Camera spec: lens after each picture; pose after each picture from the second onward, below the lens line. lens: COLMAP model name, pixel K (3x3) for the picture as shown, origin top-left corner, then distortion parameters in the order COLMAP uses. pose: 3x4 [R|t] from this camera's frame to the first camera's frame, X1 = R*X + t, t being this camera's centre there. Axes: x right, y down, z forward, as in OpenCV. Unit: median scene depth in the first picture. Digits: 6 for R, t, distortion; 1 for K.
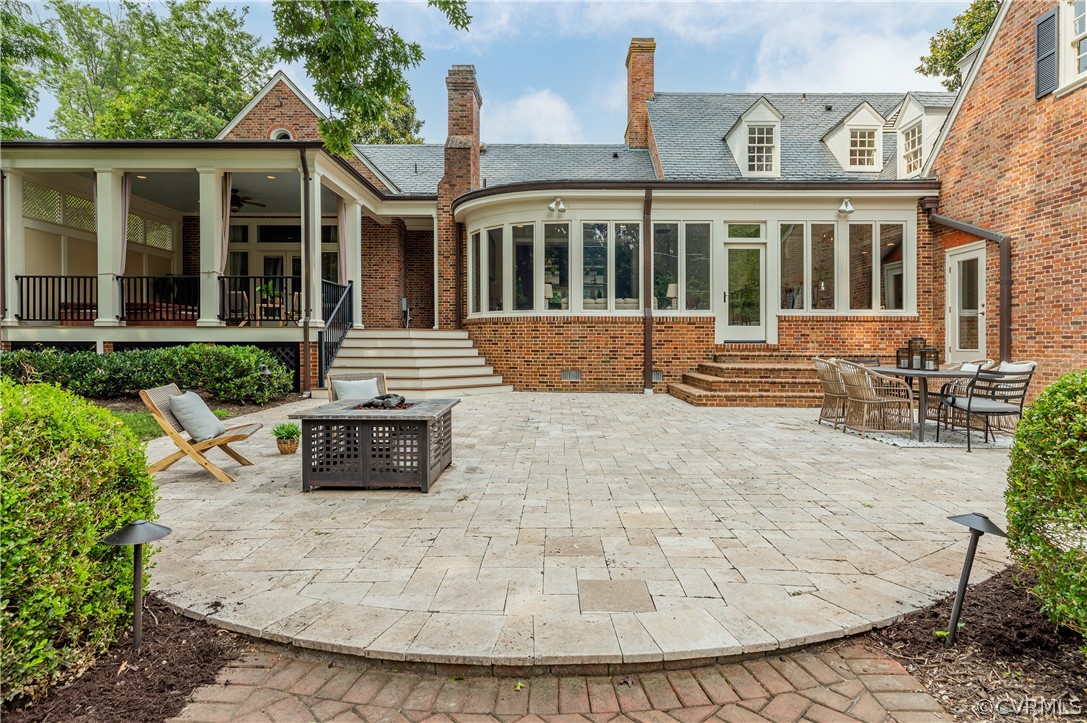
lens RADIAL K [[607.3, 0, 576.1], [0, 607.3, 342.6], [0, 0, 1]] dist [0.010920, -0.005437]
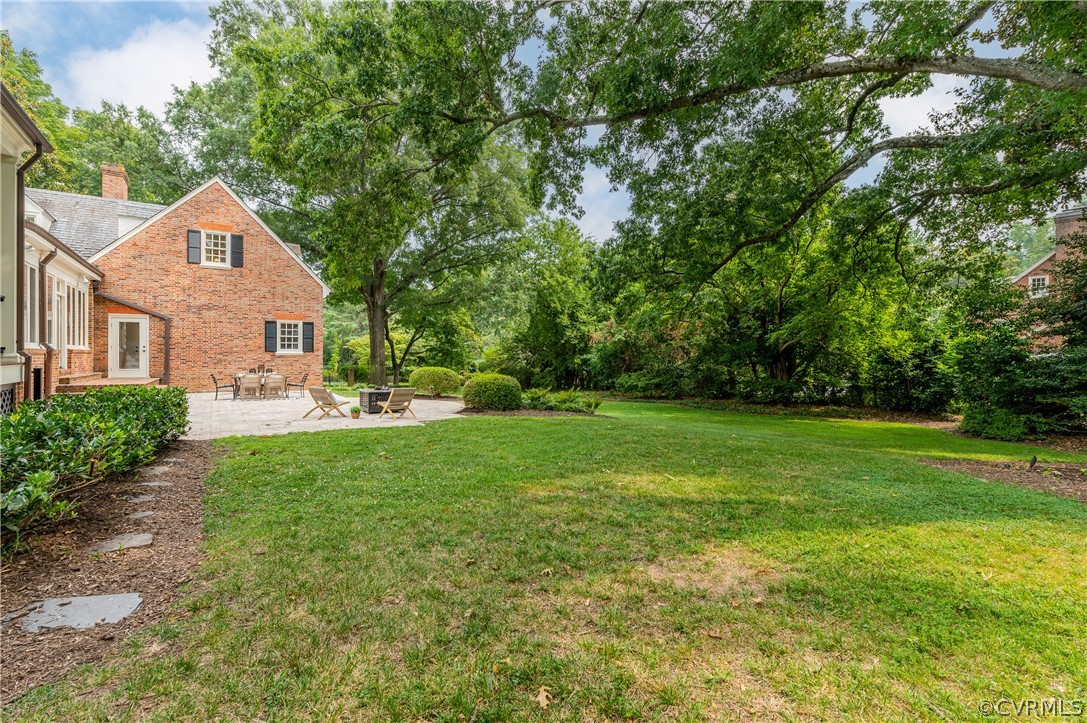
lens RADIAL K [[487.6, 0, 602.5], [0, 487.6, 359.2], [0, 0, 1]] dist [0.011219, -0.001679]
pose [[-0.658960, -0.014317, 0.752042, -1.357516], [-0.012101, 0.999891, 0.008433, -0.045481], [-0.752081, -0.003544, -0.659061, 0.812681]]
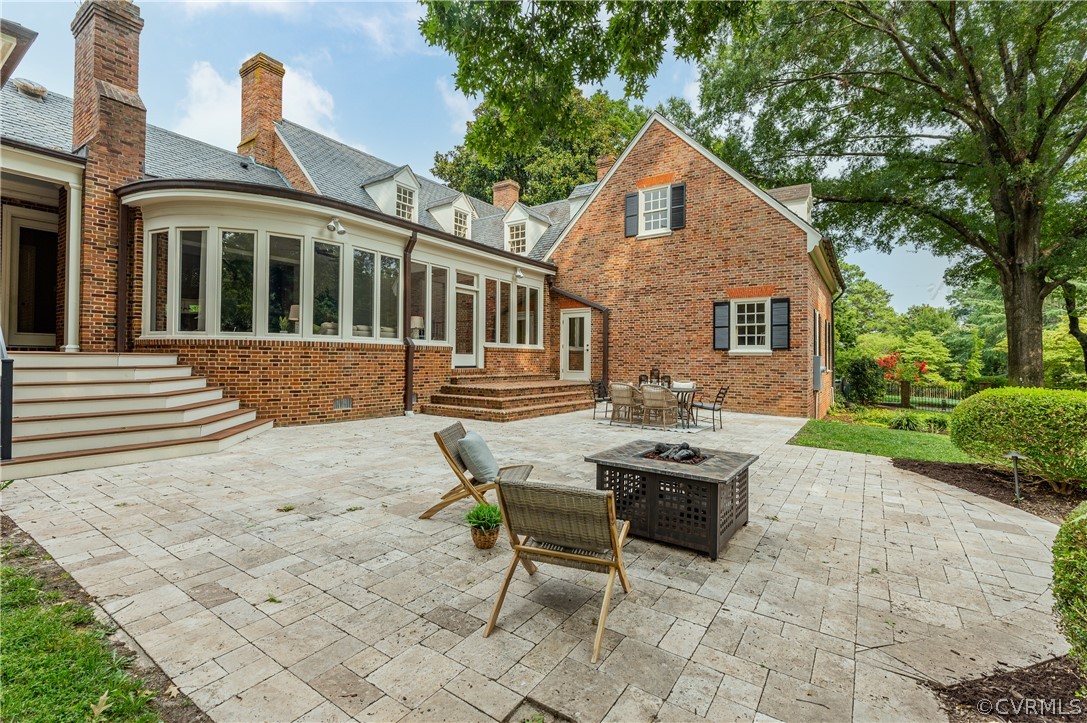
lens RADIAL K [[487.6, 0, 523.6], [0, 487.6, 347.8], [0, 0, 1]] dist [0.011219, -0.001679]
pose [[0.563826, 0.020336, 0.825643, -0.493830], [-0.010711, 0.999793, -0.017311, -0.025096], [-0.825824, 0.000917, 0.563927, 0.327207]]
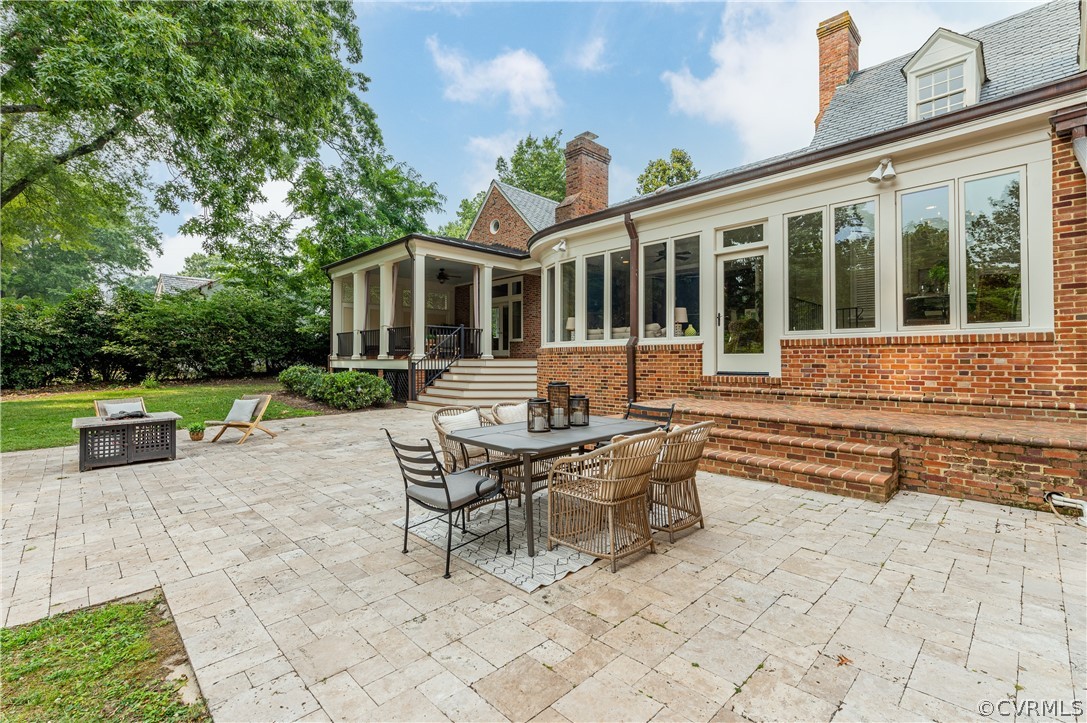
lens RADIAL K [[487.6, 0, 497.6], [0, 487.6, 351.8], [0, 0, 1]] dist [0.011219, -0.001679]
pose [[0.671903, -0.016905, -0.740446, 0.539637], [0.006291, 0.999834, -0.017118, -0.021121], [0.740612, 0.006843, 0.671898, 0.326946]]
